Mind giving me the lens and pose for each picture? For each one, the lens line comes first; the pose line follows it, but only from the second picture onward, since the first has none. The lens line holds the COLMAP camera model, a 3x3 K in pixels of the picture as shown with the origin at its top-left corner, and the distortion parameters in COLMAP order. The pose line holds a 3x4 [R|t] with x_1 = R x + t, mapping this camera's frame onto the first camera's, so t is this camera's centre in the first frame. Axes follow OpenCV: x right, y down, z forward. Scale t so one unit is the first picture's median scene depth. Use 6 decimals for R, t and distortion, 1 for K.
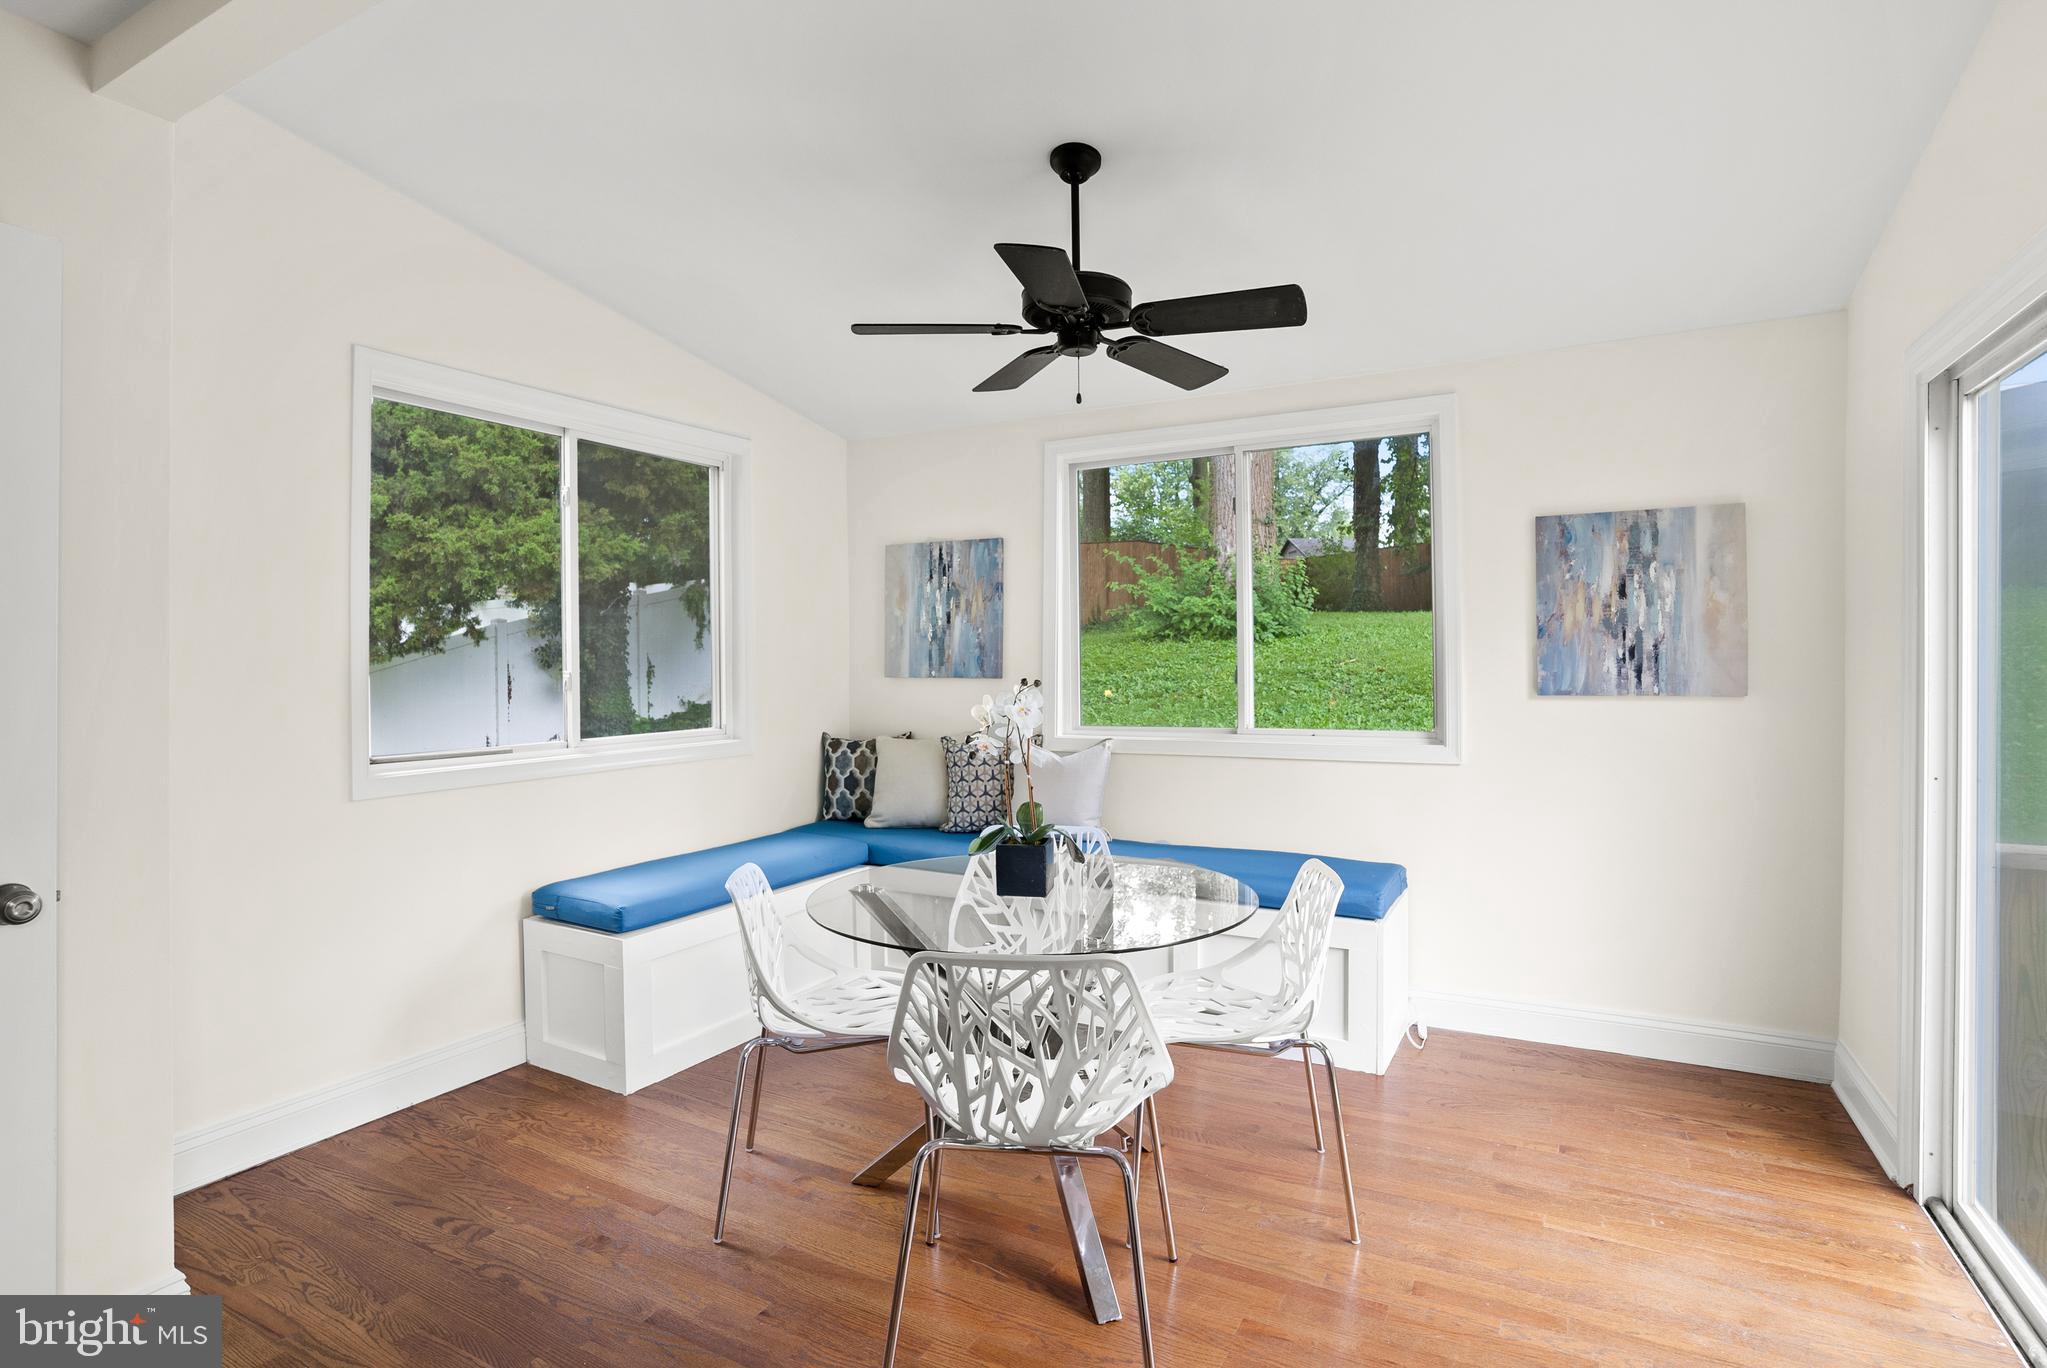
lens RADIAL K [[1040.7, 0, 1029.6], [0, 1040.7, 681.5], [0, 0, 1]] dist [-0.074641, 0.040329]
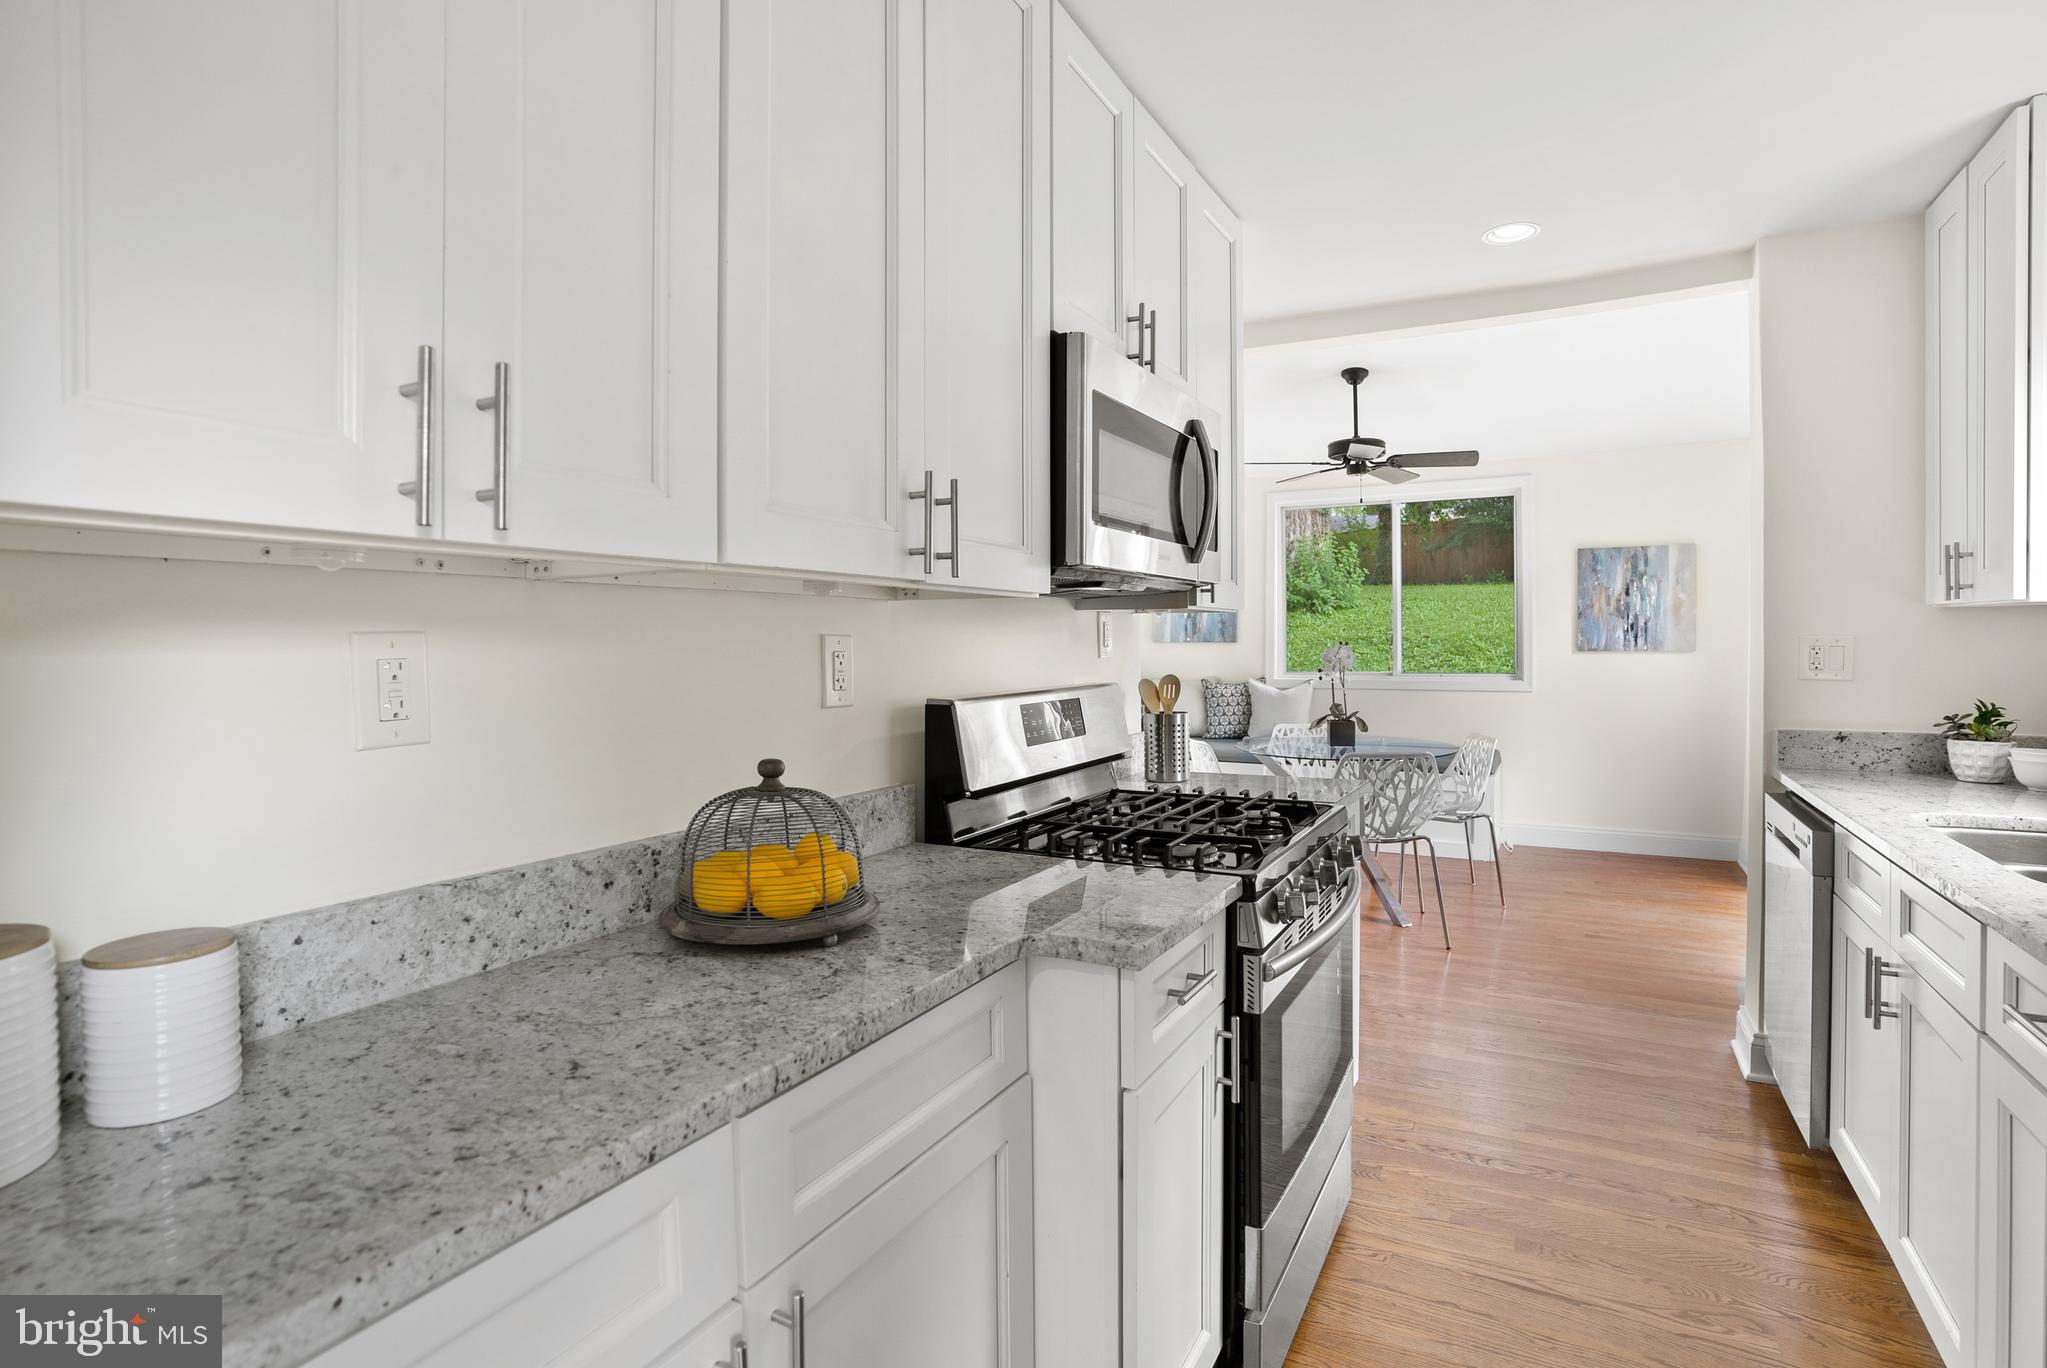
lens RADIAL K [[1040.7, 0, 1029.6], [0, 1040.7, 681.5], [0, 0, 1]] dist [-0.074641, 0.040329]
pose [[0.999949, -0.004248, 0.009127, -0.470786], [0.003956, 0.999486, 0.031800, 0.006166], [-0.009258, -0.031762, 0.999453, -0.760136]]
